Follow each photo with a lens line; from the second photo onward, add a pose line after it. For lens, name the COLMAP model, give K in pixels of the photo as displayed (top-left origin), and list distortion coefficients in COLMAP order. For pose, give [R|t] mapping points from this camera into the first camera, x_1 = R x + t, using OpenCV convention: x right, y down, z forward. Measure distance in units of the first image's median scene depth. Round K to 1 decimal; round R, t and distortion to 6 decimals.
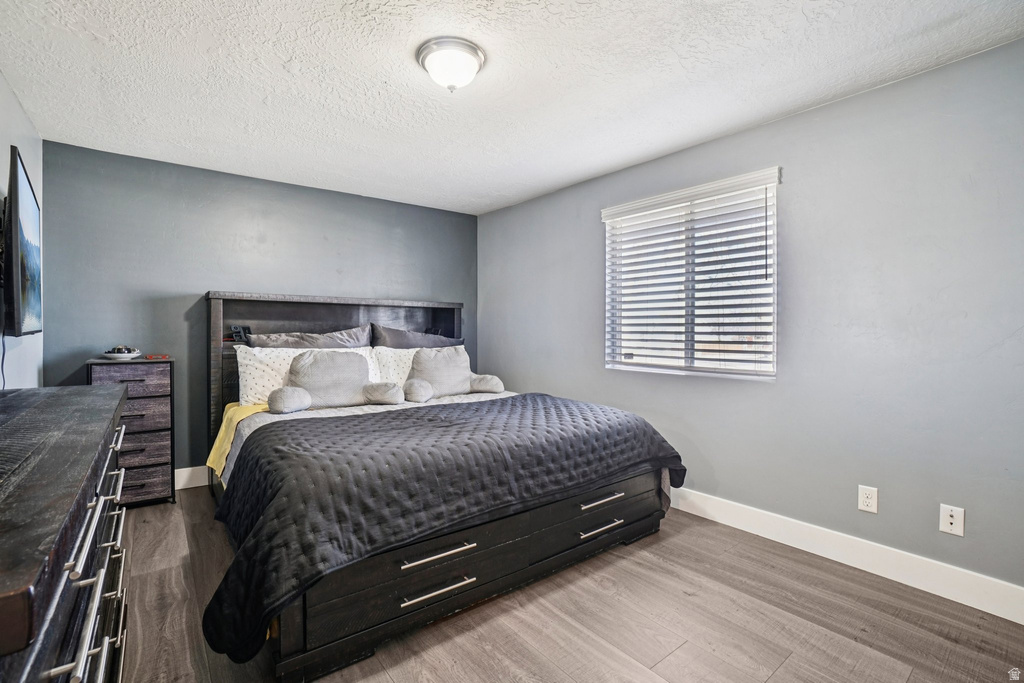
lens RADIAL K [[456.8, 0, 503.6], [0, 456.8, 341.6], [0, 0, 1]] dist [-0.051263, 0.014798]
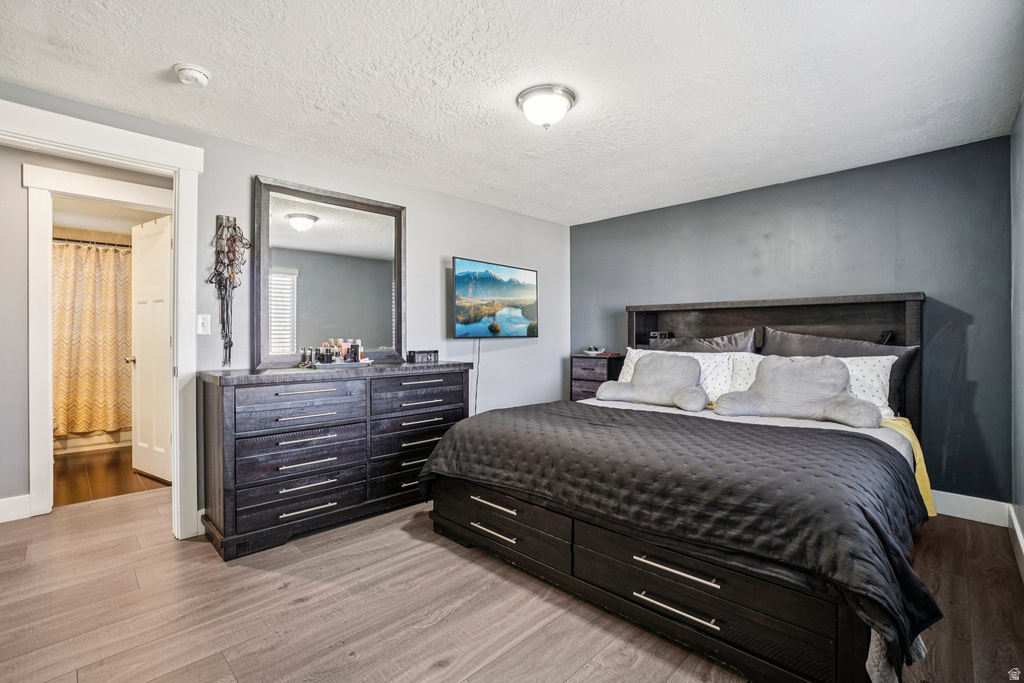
lens RADIAL K [[456.8, 0, 503.6], [0, 456.8, 341.6], [0, 0, 1]] dist [-0.051263, 0.014798]
pose [[0.136176, 0.005891, -0.990667, 0.920282], [-0.020625, 0.999782, 0.003110, -0.006431], [0.990470, 0.020009, 0.136268, 0.658523]]
